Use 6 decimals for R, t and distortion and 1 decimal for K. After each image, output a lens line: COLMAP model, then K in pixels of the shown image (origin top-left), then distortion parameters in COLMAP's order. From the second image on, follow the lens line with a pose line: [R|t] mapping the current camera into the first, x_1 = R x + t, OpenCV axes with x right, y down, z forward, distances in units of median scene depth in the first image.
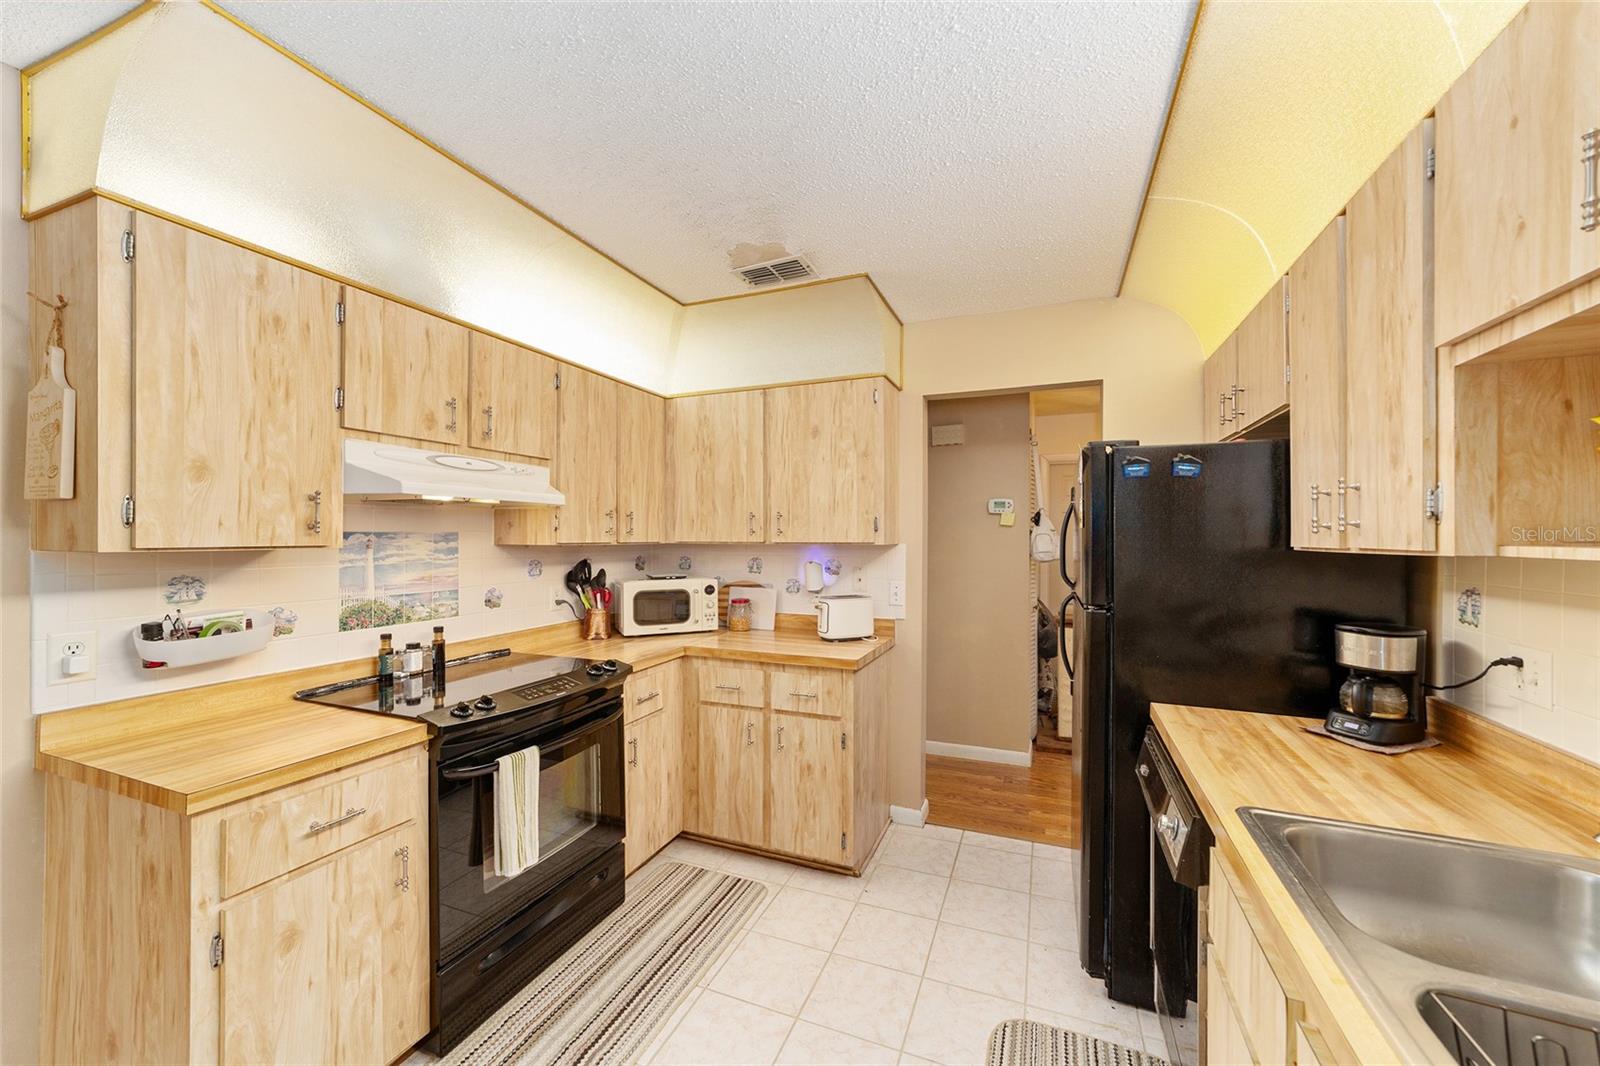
lens RADIAL K [[618.6, 0, 790.8], [0, 618.6, 521.1], [0, 0, 1]] dist [-0.017181, 0.007985]
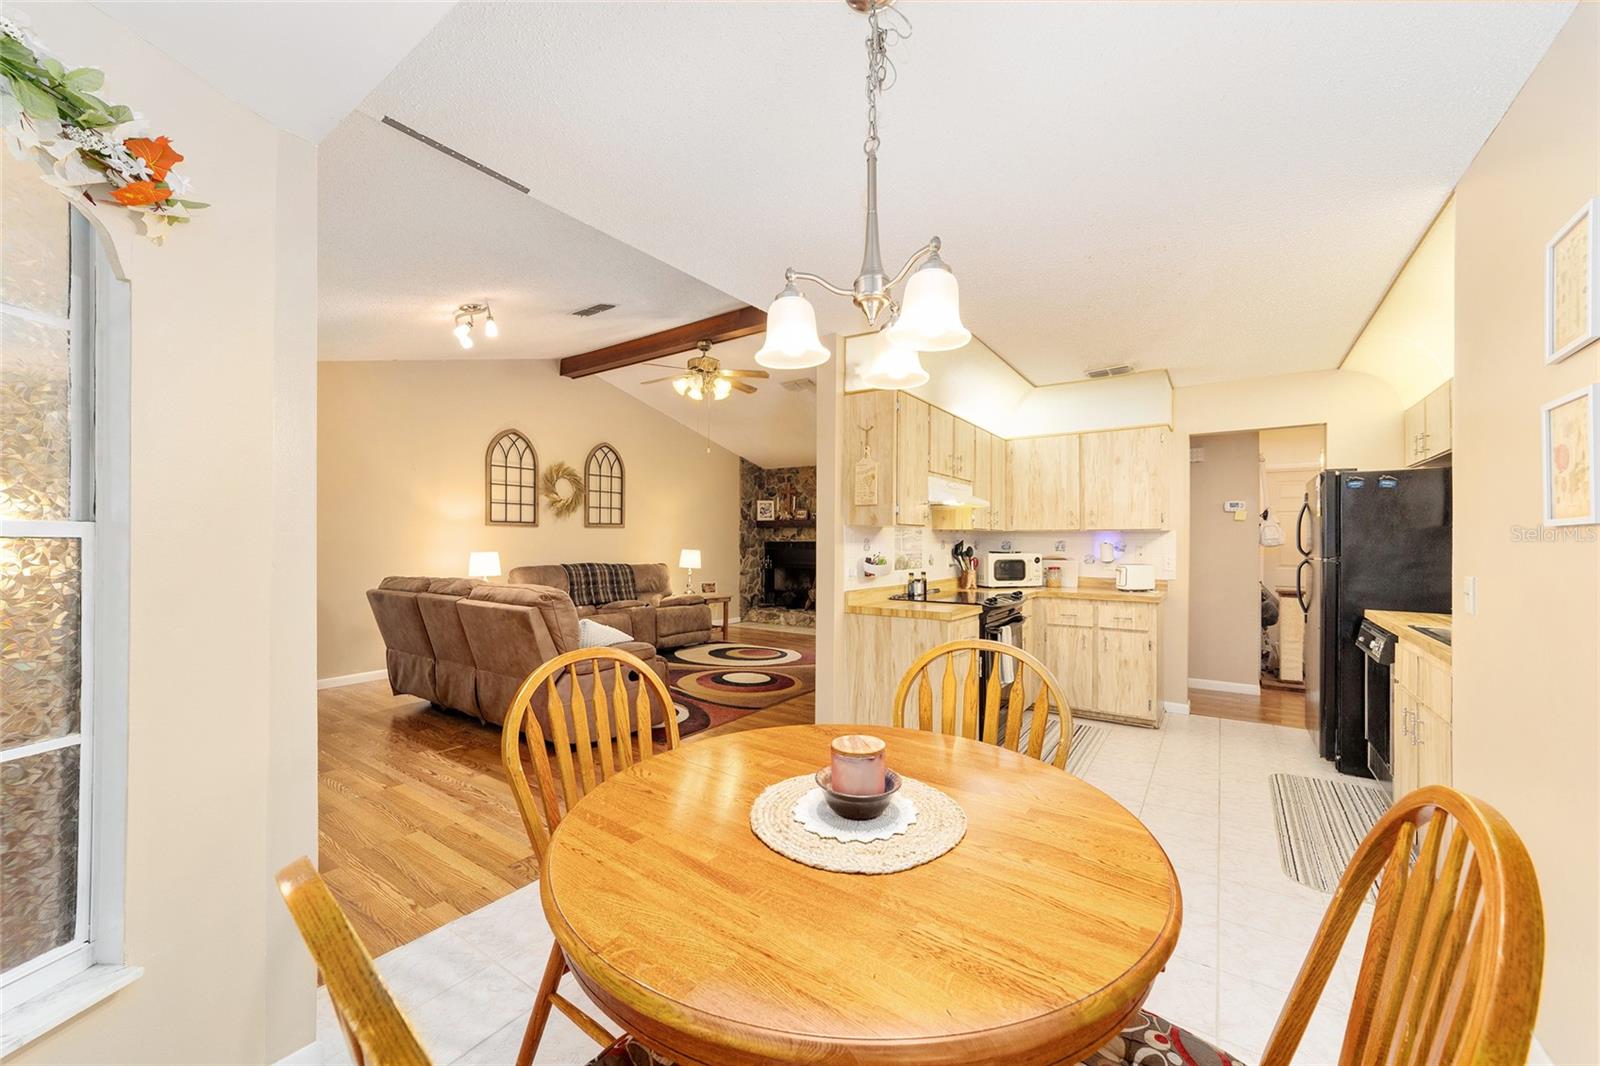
lens RADIAL K [[614.3, 0, 793.4], [0, 614.3, 534.3], [0, 0, 1]] dist [-0.016331, 0.007999]
pose [[0.976332, -0.000662, -0.216277, -0.551149], [0.003265, 0.999926, 0.011681, 0.032431], [0.216254, -0.012111, 0.976262, -0.919079]]
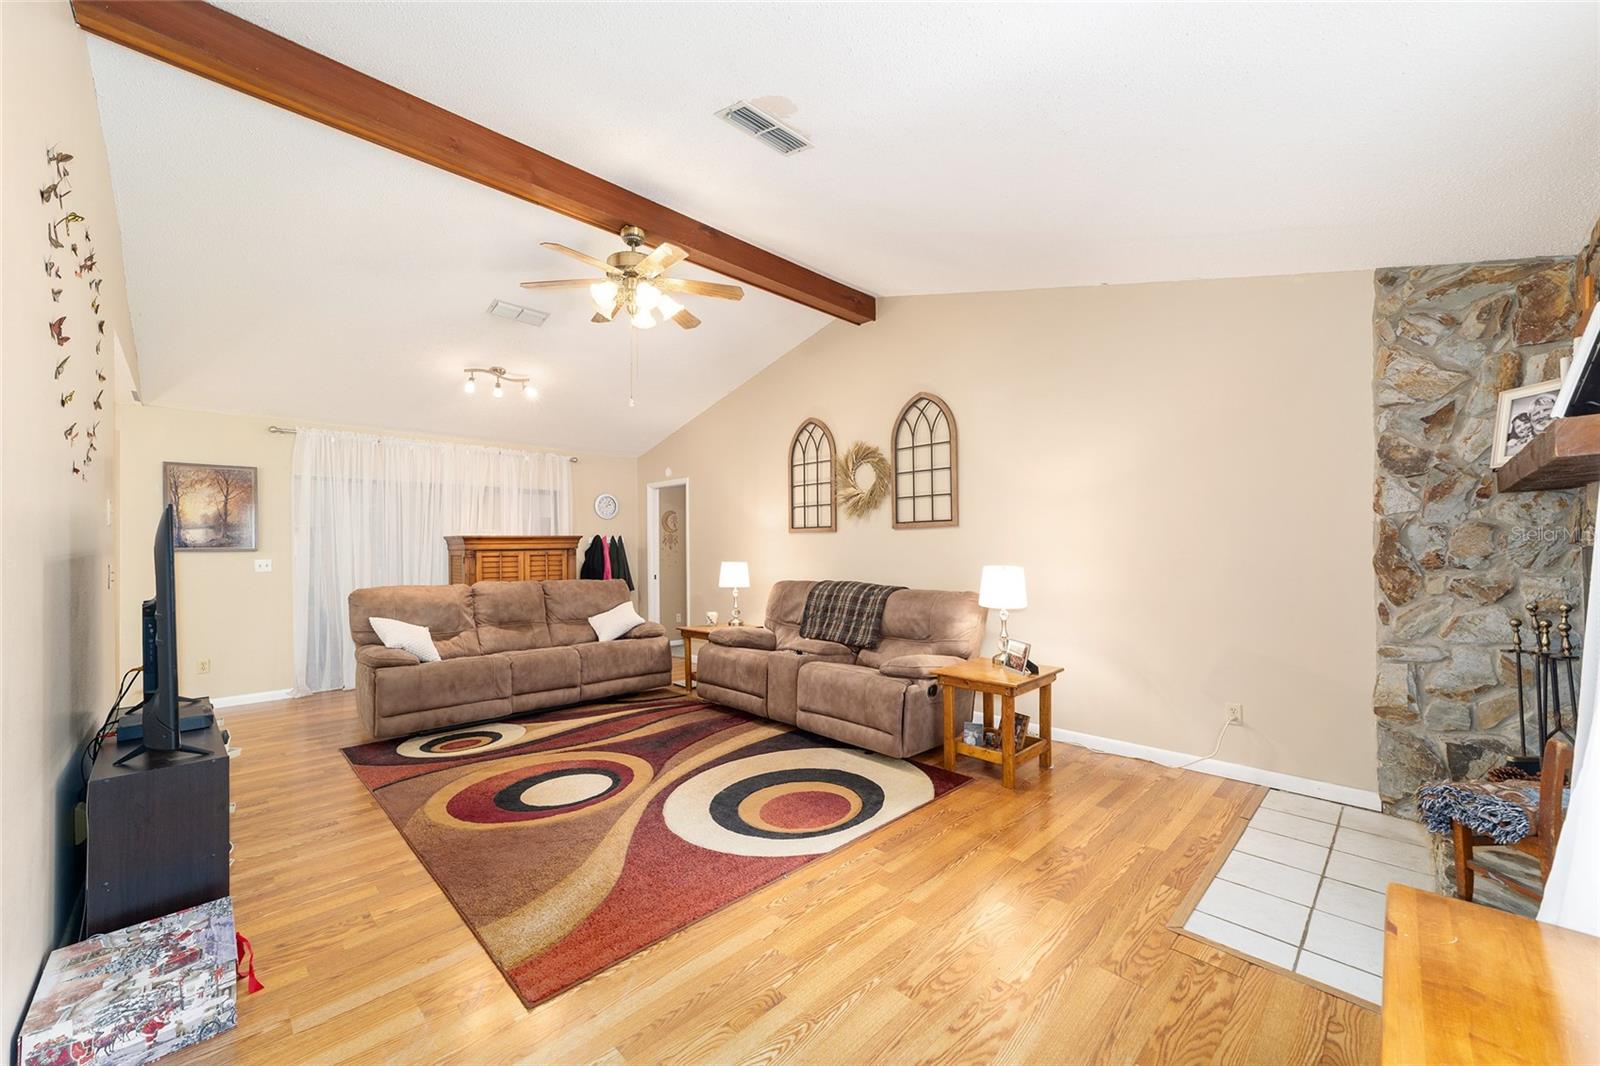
lens RADIAL K [[613.8, 0, 795.8], [0, 613.8, 551.8], [0, 0, 1]] dist [-0.016069, 0.007898]
pose [[-0.385468, 0.006079, -0.922701, -0.163411], [0.027795, 0.999601, -0.005026, 0.112970], [0.922303, -0.027584, -0.385483, 2.545324]]
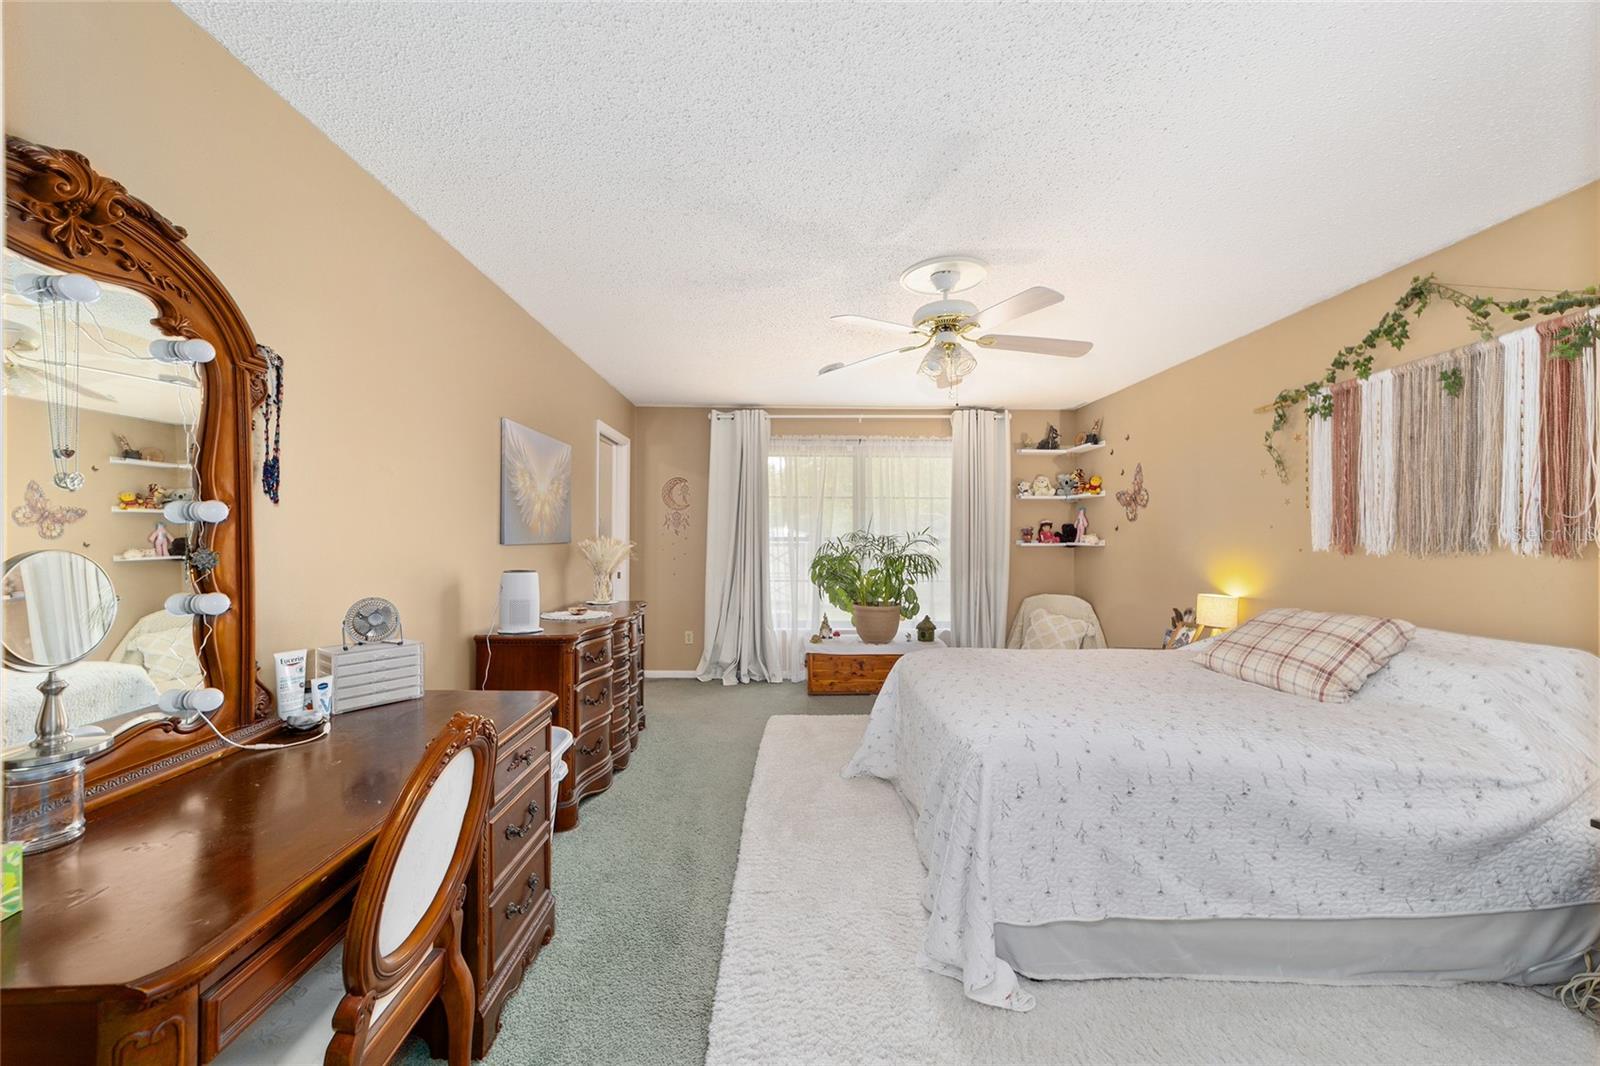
lens RADIAL K [[606.7, 0, 799.6], [0, 606.7, 552.1], [0, 0, 1]] dist [-0.000915, 0.000133]
pose [[-0.911687, 0.006919, -0.410827, -2.635228], [0.006519, 0.999976, 0.002374, 0.126509], [0.410833, -0.000514, -0.911710, 2.886717]]
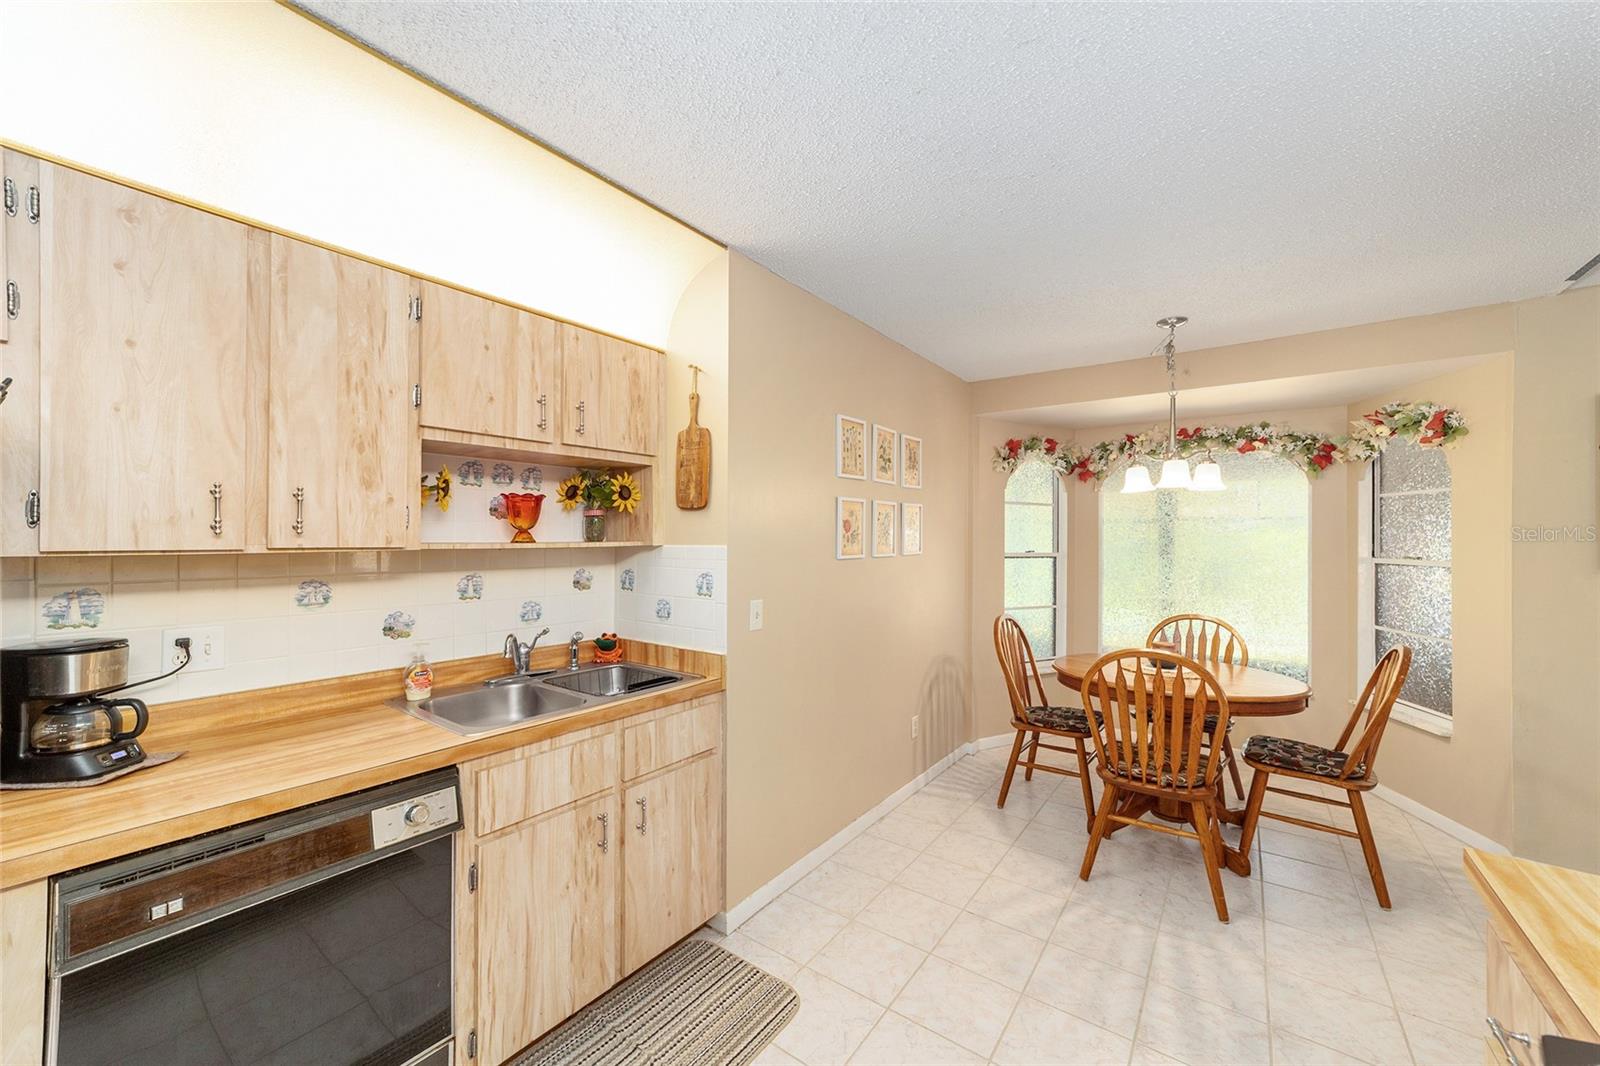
lens RADIAL K [[614.3, 0, 793.4], [0, 614.3, 534.3], [0, 0, 1]] dist [-0.016331, 0.007999]
pose [[-0.971895, -0.004360, 0.235376, -0.141224], [-0.011709, 0.999486, -0.029836, 0.023955], [-0.235125, -0.031753, -0.971446, 1.065411]]
